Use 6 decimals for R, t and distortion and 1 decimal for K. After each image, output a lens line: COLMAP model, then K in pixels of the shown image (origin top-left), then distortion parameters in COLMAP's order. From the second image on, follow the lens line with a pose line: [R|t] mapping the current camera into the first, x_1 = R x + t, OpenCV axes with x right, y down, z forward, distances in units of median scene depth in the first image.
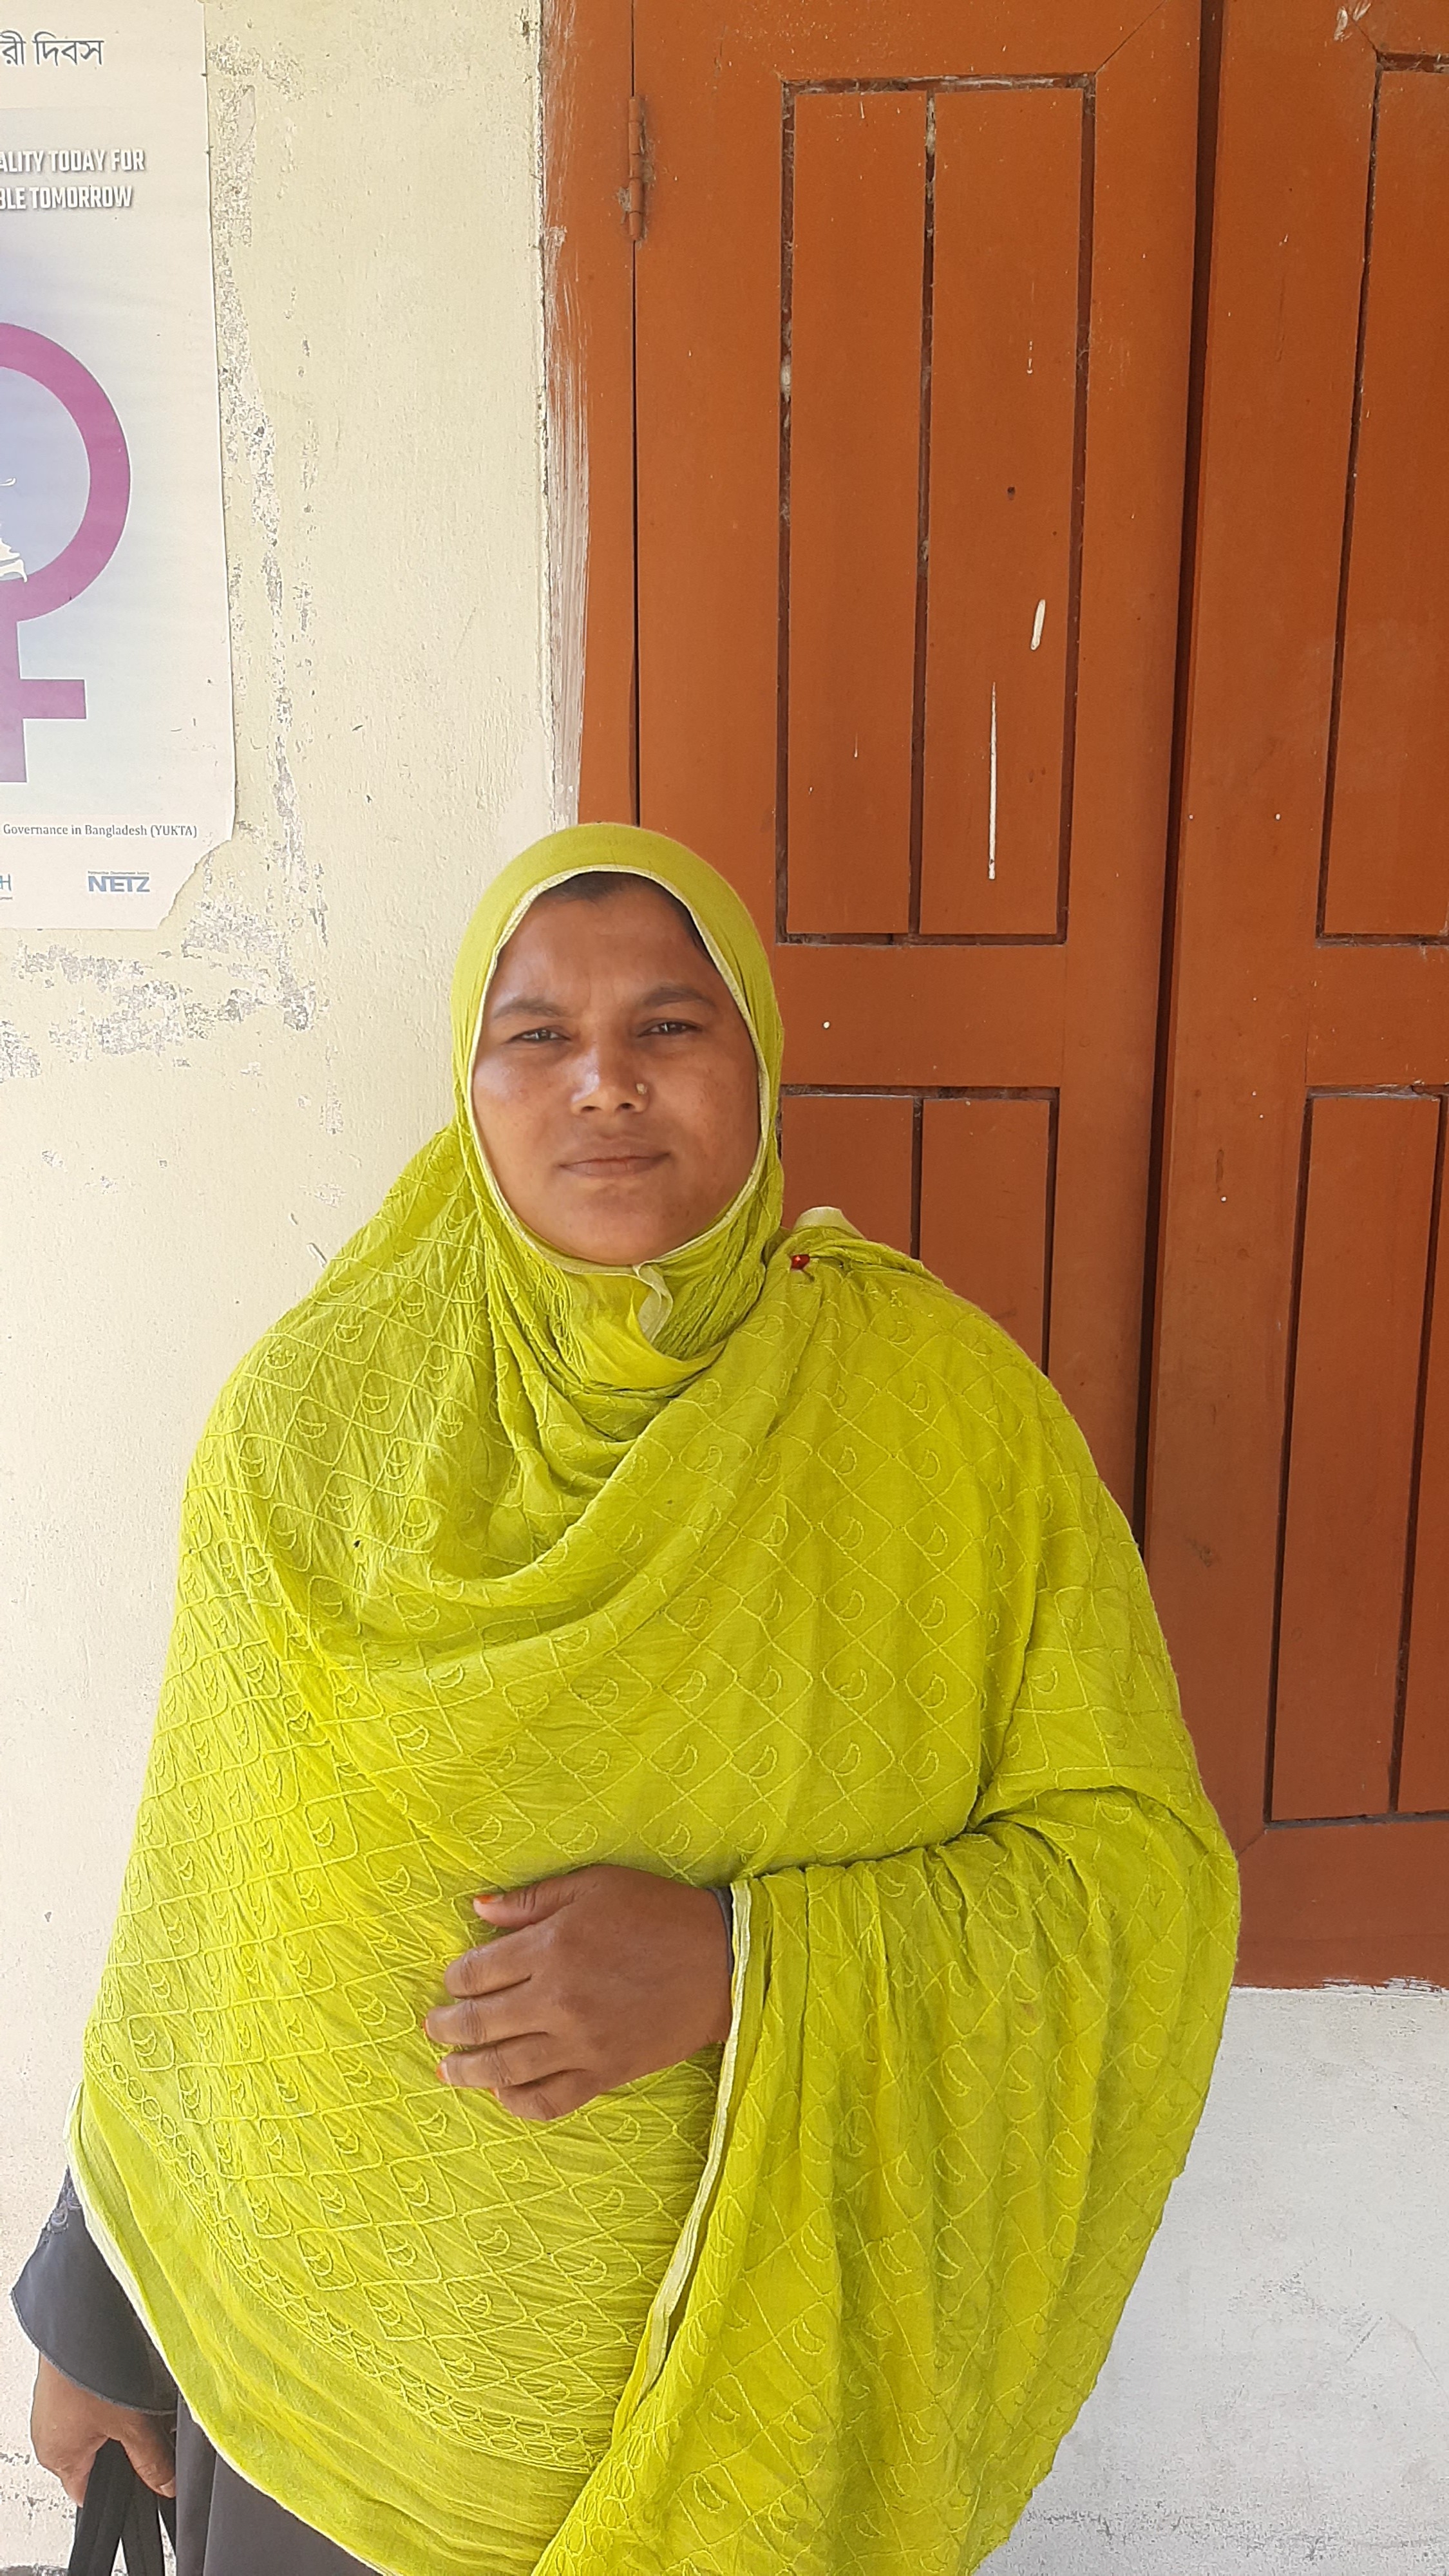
lens RADIAL K [[1695.8, 0, 704.1], [0, 1695.8, 1299.8], [0, 0, 1]] dist [0.005477, -0.052639]
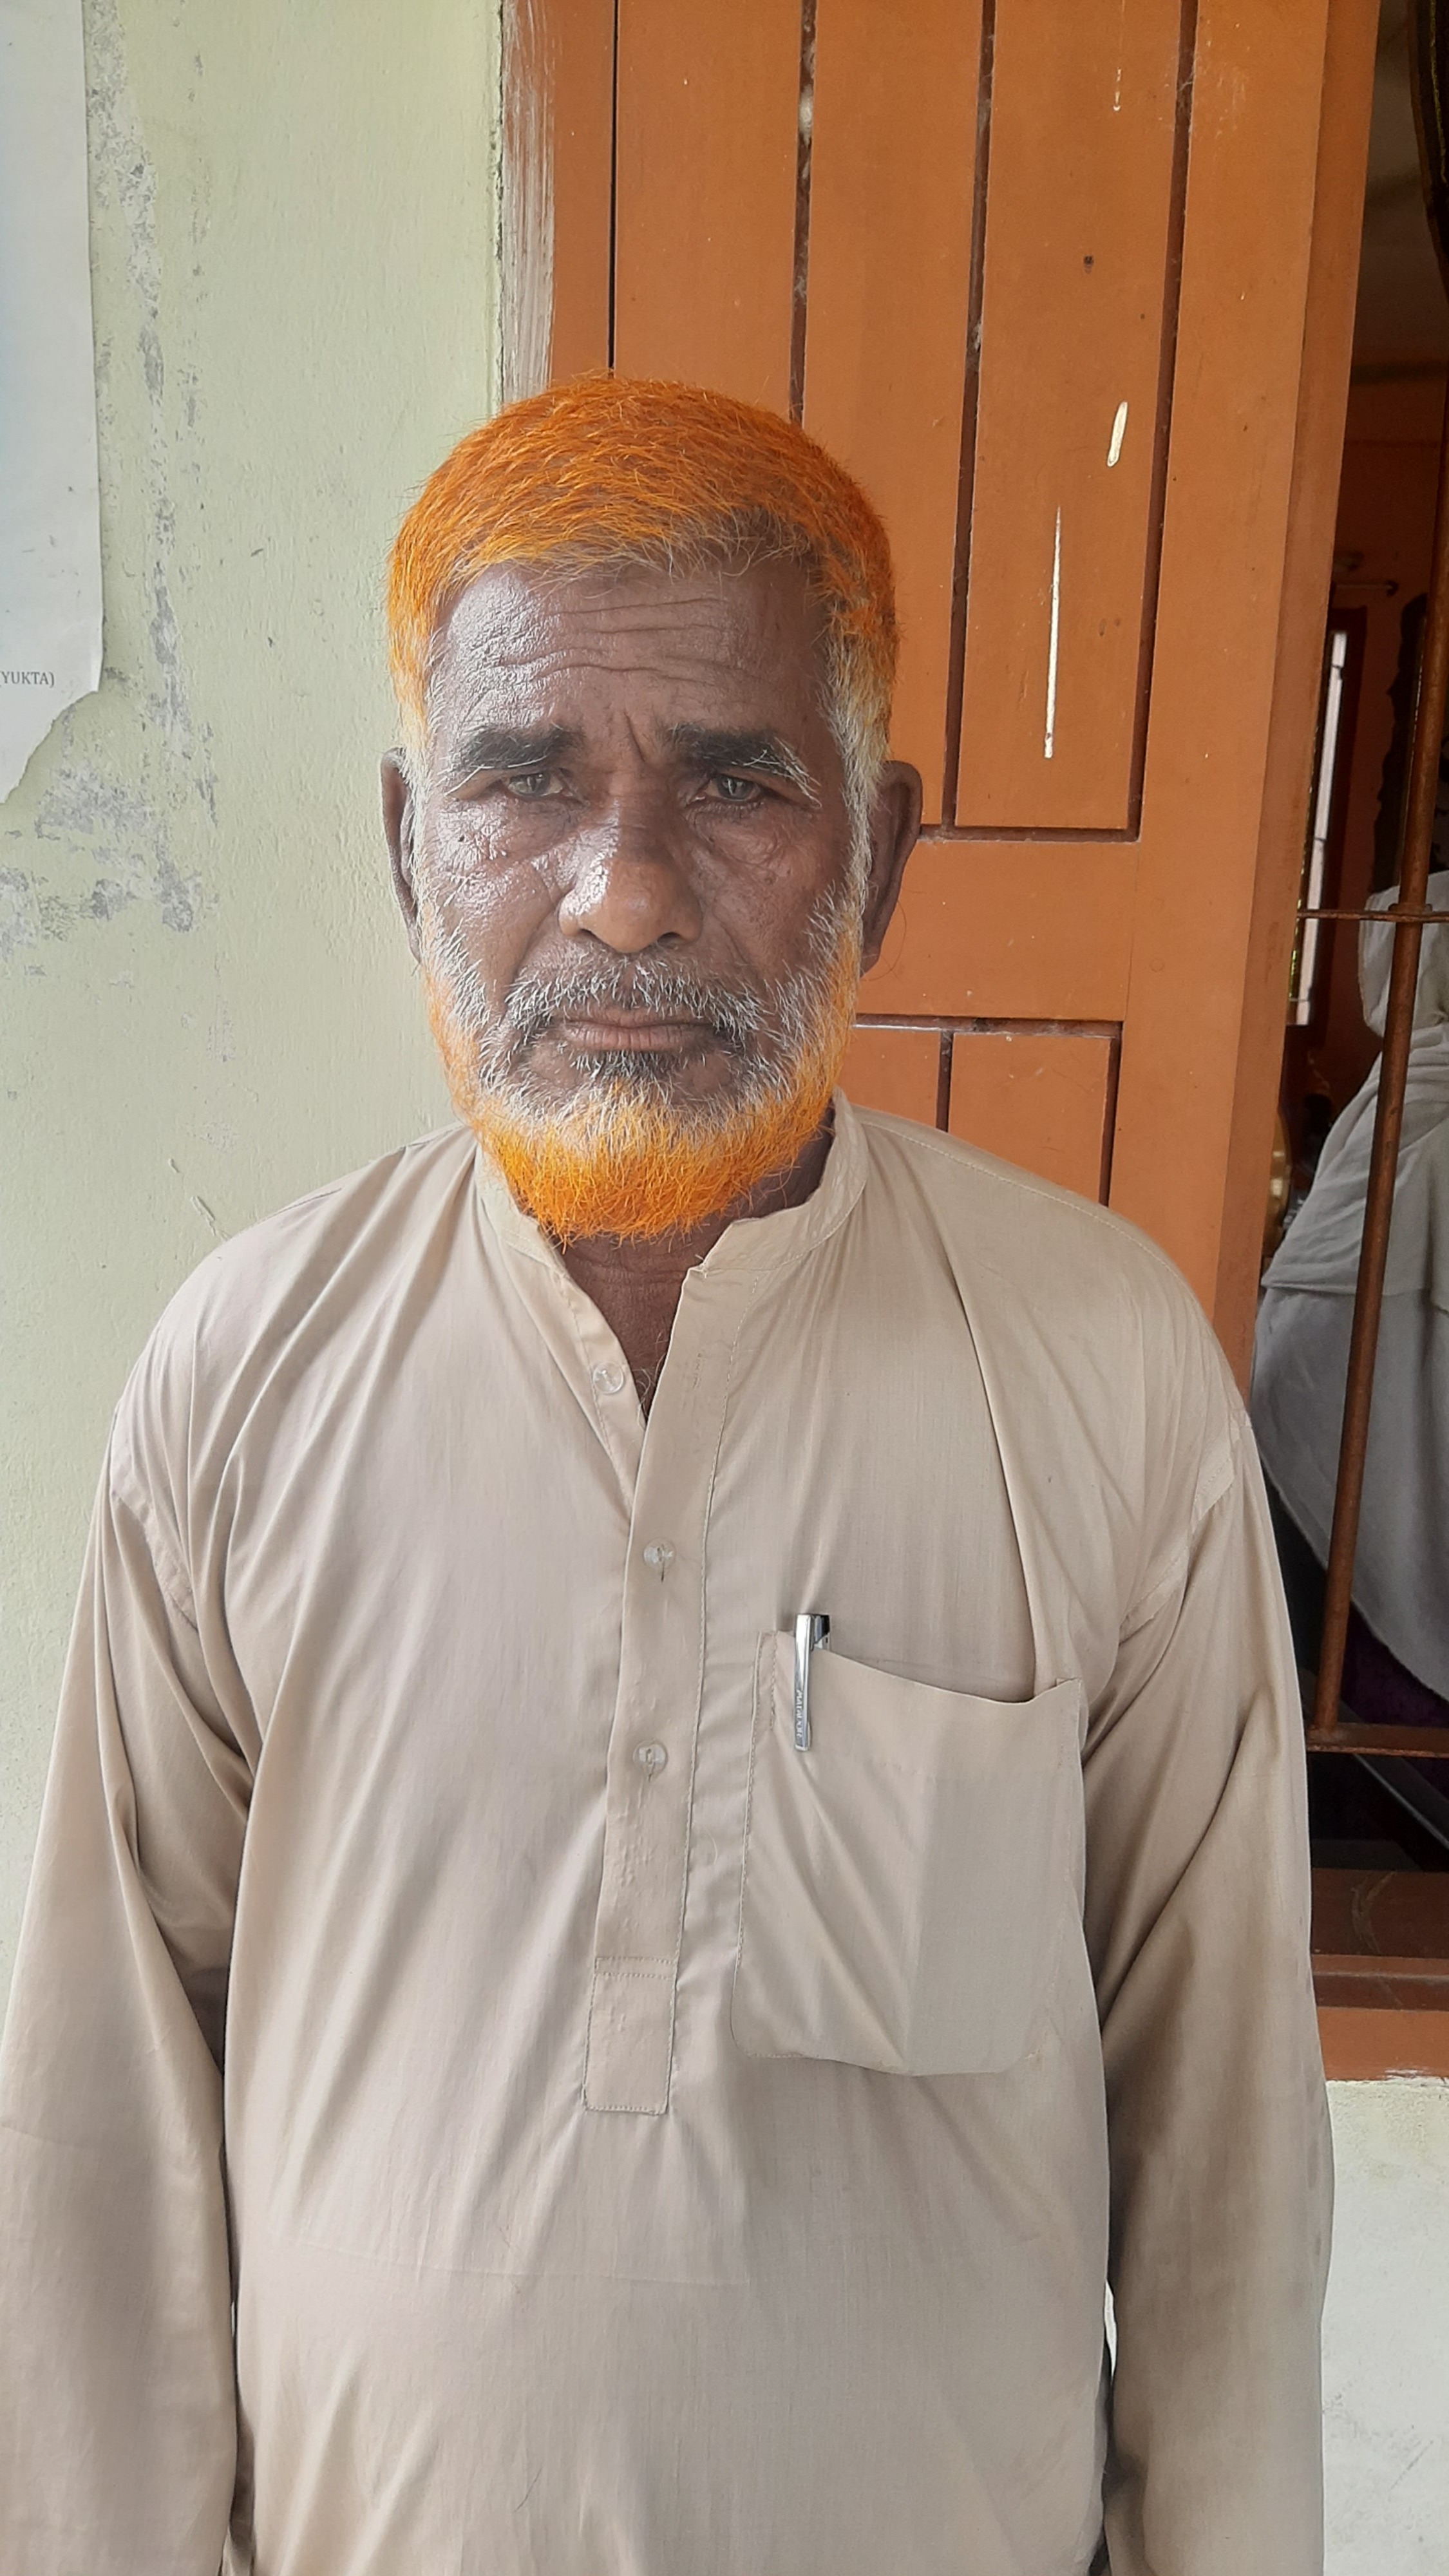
lens RADIAL K [[1695.8, 0, 655.8], [0, 1695.8, 1261.6], [0, 0, 1]] dist [0.005477, -0.052639]
pose [[0.999839, 0.017010, 0.005667, -0.016239], [-0.017066, 0.999805, 0.009986, -0.015289], [-0.005496, -0.010081, 0.999934, 0.201179]]
